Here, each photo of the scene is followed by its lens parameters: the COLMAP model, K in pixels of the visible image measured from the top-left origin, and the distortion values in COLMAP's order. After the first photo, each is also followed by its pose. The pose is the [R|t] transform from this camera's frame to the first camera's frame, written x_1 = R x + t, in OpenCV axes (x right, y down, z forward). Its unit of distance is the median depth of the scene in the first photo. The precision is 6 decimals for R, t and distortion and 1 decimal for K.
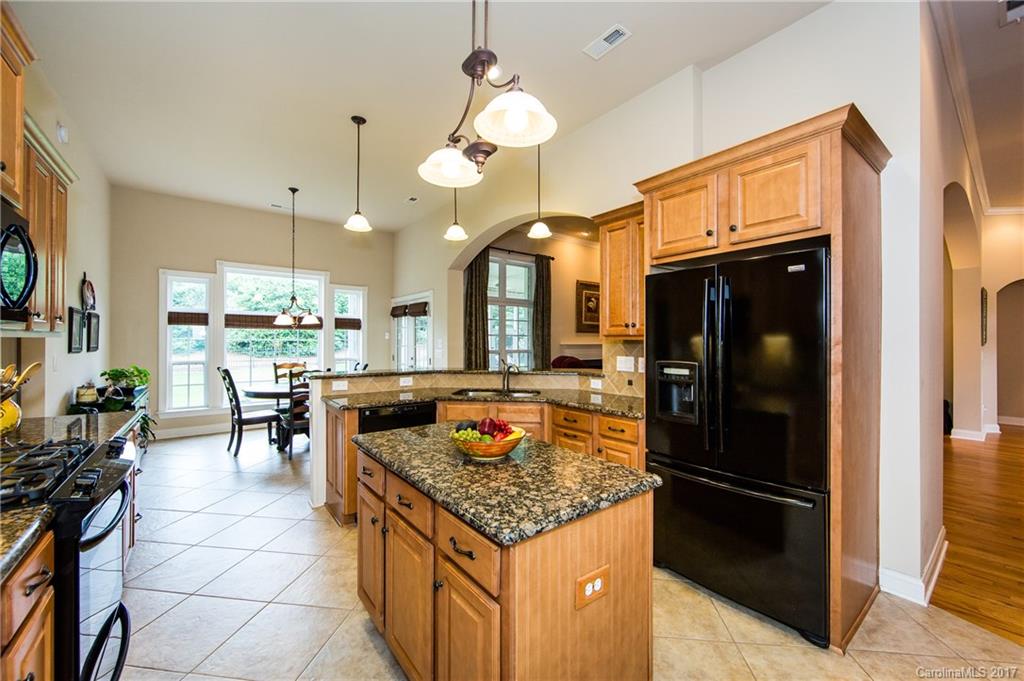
lens RADIAL K [[414.3, 0, 510.1], [0, 414.3, 341.9], [0, 0, 1]] dist [-0.000430, -0.000557]
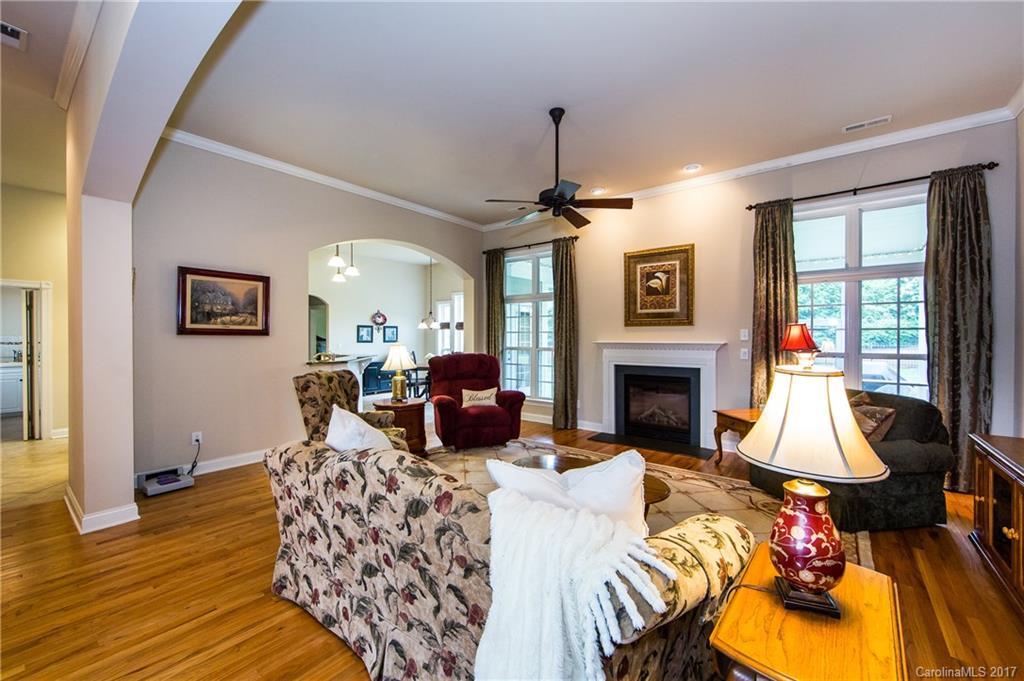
lens RADIAL K [[414.3, 0, 516.3], [0, 414.3, 338.7], [0, 0, 1]] dist [-0.000430, -0.000557]
pose [[0.216731, 0.002698, -0.976228, 1.068605], [-0.001890, 0.999995, 0.002344, -0.002864], [0.976230, 0.001337, 0.216735, 0.852944]]
